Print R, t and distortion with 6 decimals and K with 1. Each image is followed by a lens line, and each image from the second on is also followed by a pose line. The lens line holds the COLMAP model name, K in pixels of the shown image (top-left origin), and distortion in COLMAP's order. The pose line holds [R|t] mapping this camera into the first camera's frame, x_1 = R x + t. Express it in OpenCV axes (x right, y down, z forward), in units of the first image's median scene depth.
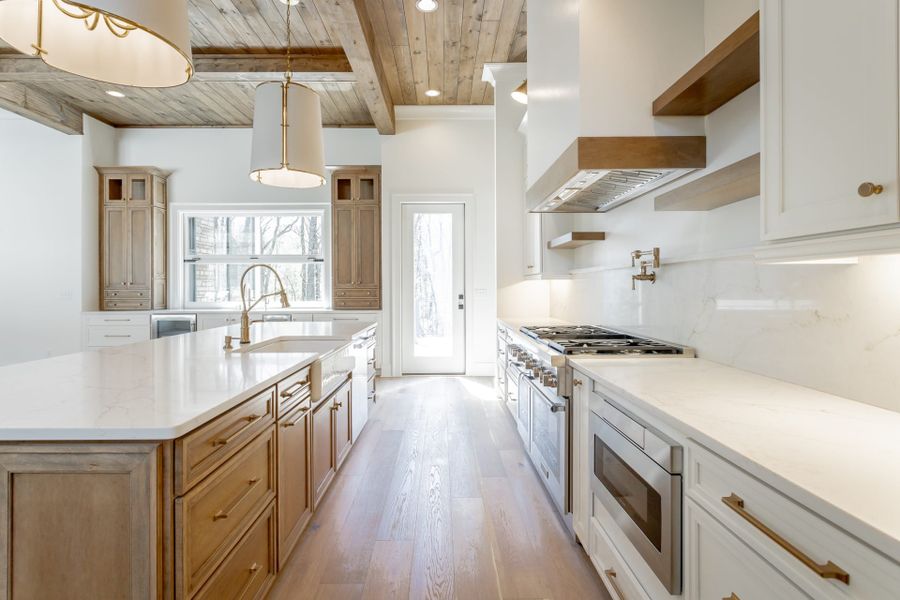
lens RADIAL K [[423.5, 0, 445.4], [0, 423.5, 287.2], [0, 0, 1]] dist [-0.002491, 0.000776]
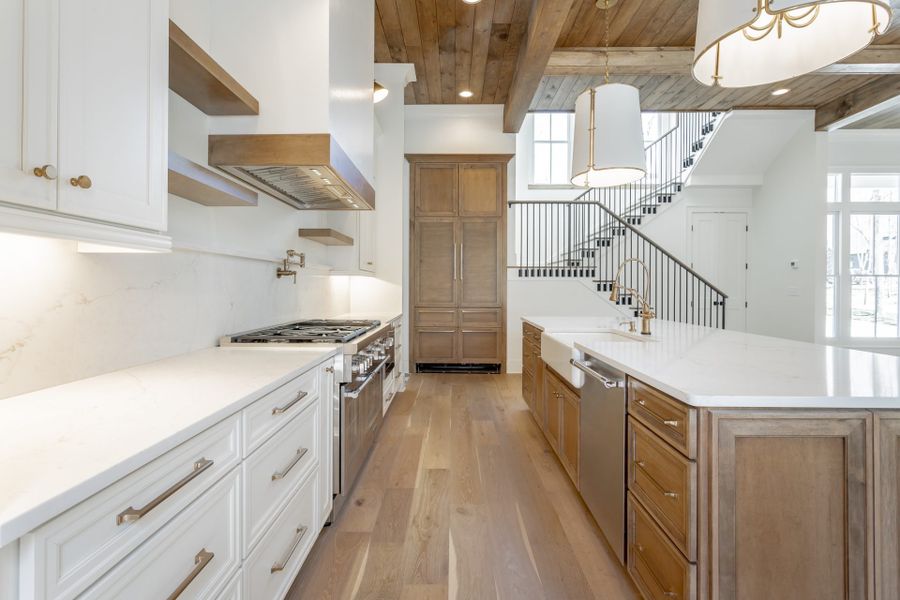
lens RADIAL K [[428.1, 0, 440.4], [0, 428.1, 286.3], [0, 0, 1]] dist [0.001630, 0.000797]
pose [[-0.999039, -0.000021, 0.043840, -0.006628], [-0.000185, 0.999993, -0.003748, 0.006772], [-0.043840, -0.003752, -0.999032, 0.944258]]
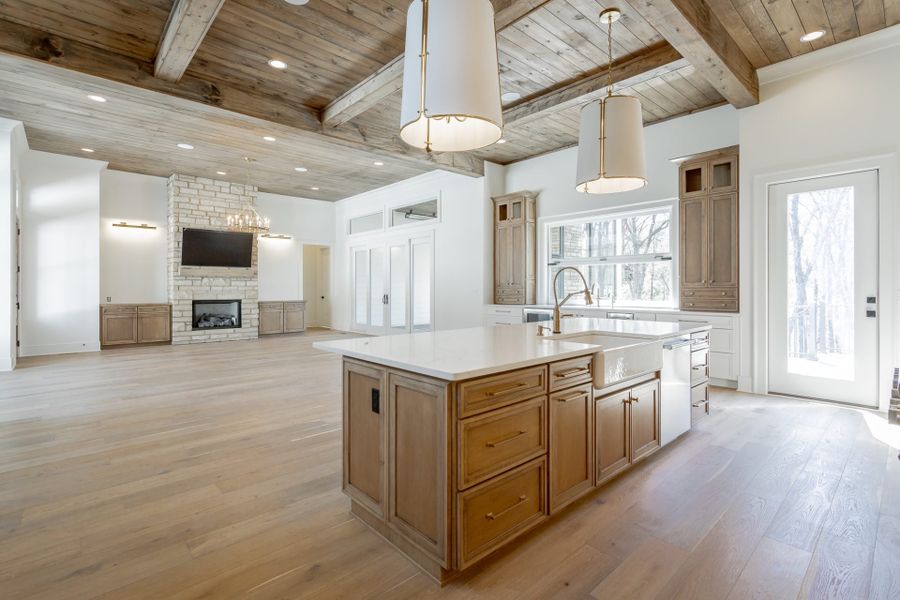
lens RADIAL K [[423.5, 0, 445.4], [0, 423.5, 287.2], [0, 0, 1]] dist [-0.002491, 0.000776]
pose [[0.665381, 0.001099, -0.746503, 0.095767], [-0.000159, 0.999999, 0.001331, 0.000265], [0.746503, -0.000767, 0.665381, -0.016375]]
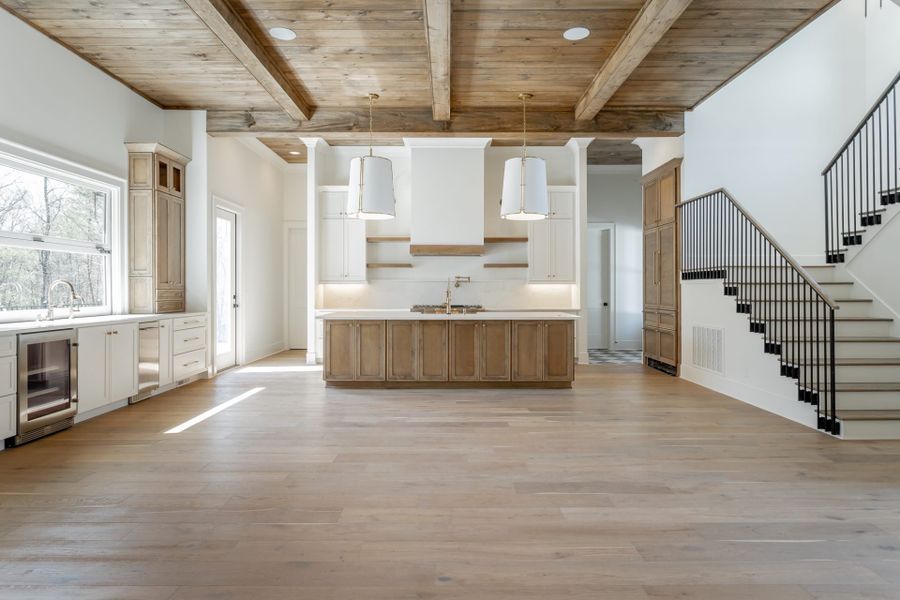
lens RADIAL K [[509.5, 0, 449.3], [0, 509.5, 268.0], [0, 0, 1]] dist [-0.008860, -0.000463]
pose [[0.008071, 0.040690, 0.999139, -1.363321], [-0.000902, 0.999172, -0.040684, 0.000902], [-0.999967, -0.000573, 0.008101, 0.440524]]
